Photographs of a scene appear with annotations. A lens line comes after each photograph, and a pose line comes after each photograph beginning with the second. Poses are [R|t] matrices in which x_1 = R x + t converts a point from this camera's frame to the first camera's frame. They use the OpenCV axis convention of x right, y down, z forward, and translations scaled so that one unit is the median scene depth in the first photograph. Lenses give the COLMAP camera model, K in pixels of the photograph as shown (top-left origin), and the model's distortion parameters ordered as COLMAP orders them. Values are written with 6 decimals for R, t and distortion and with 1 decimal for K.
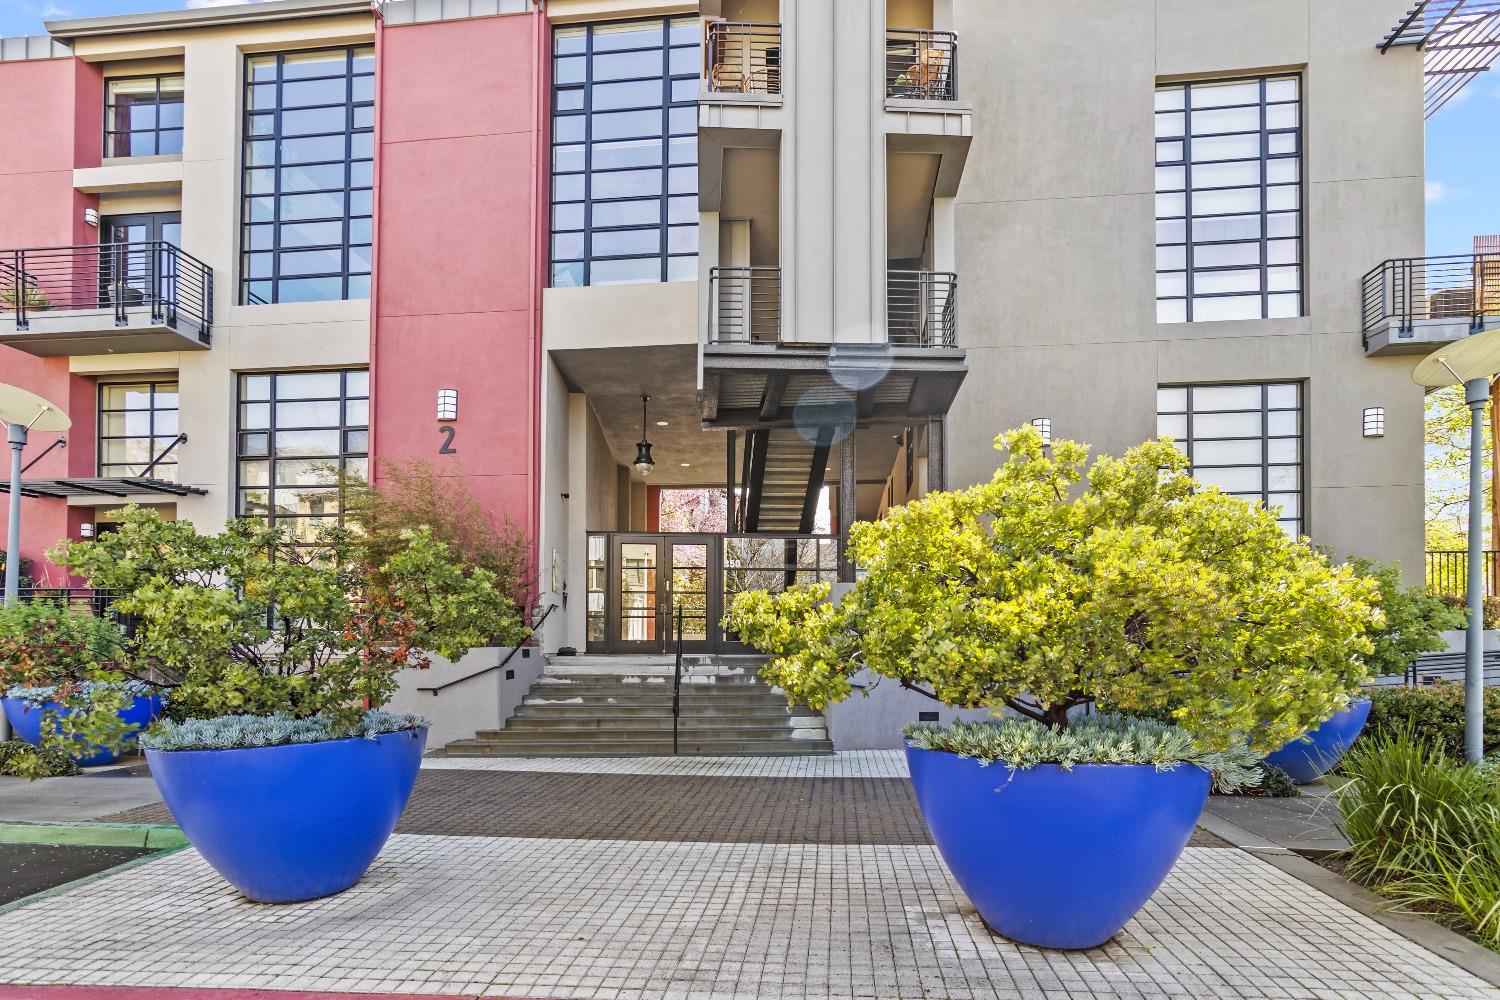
lens RADIAL K [[797.1, 0, 781.2], [0, 797.1, 499.4], [0, 0, 1]] dist [-0.028522, 0.017085]
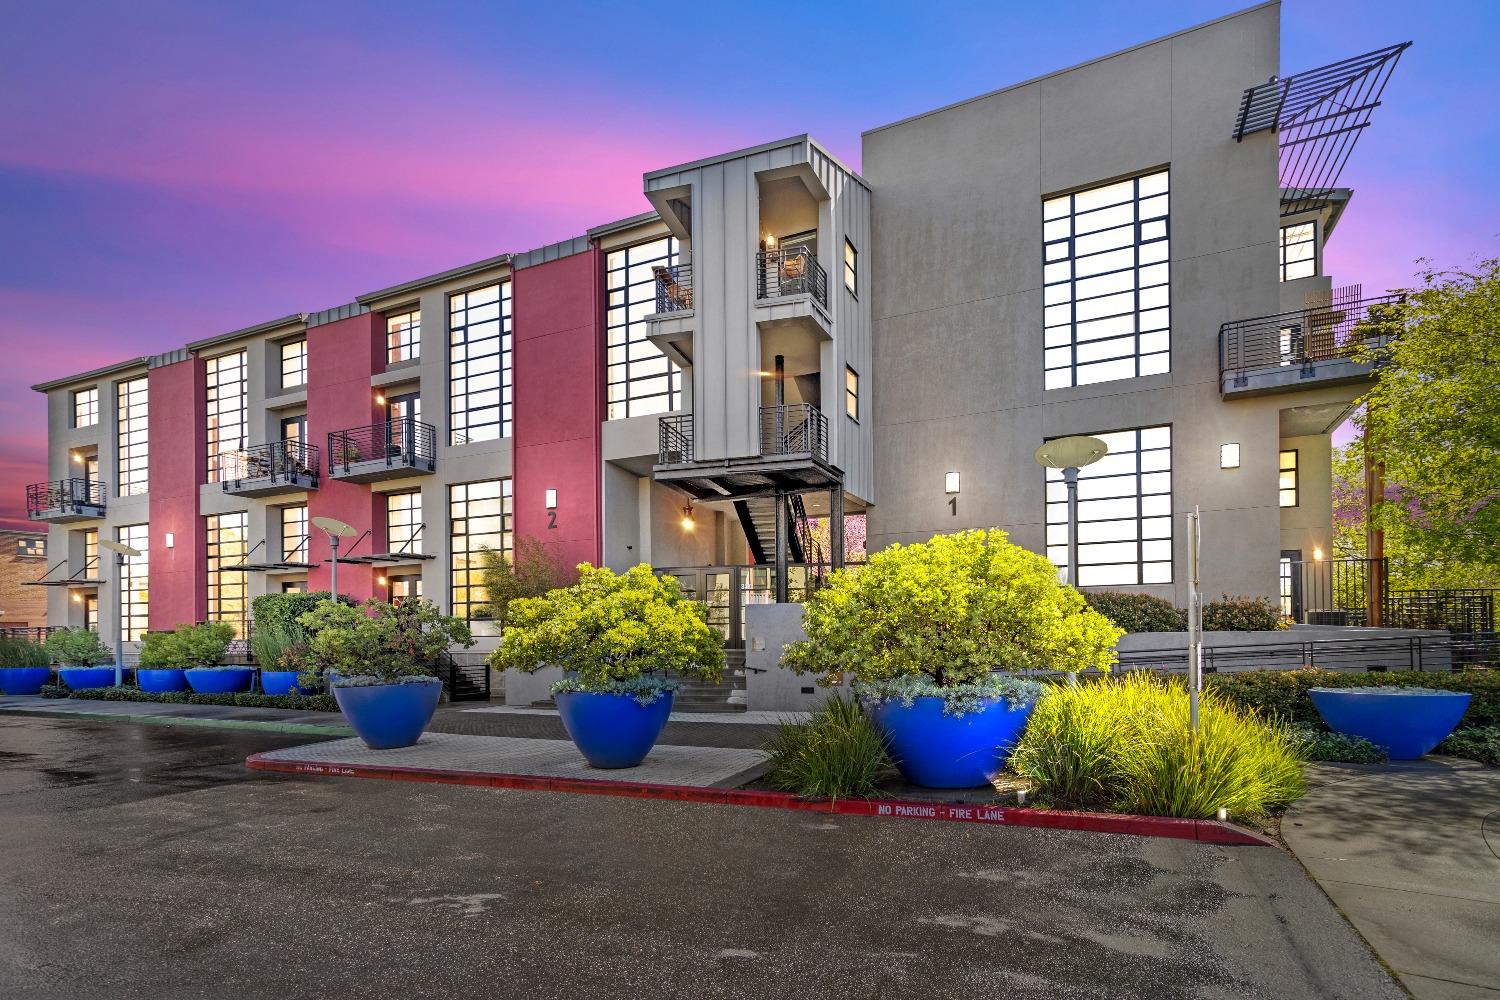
lens RADIAL K [[707.3, 0, 749.4], [0, 707.3, 480.2], [0, 0, 1]] dist [0.001260, 0.000378]
pose [[0.950856, -0.073421, -0.300803, 0.371057], [0.061882, 0.996942, -0.047722, -0.053611], [0.303387, 0.026762, 0.952491, -0.252590]]
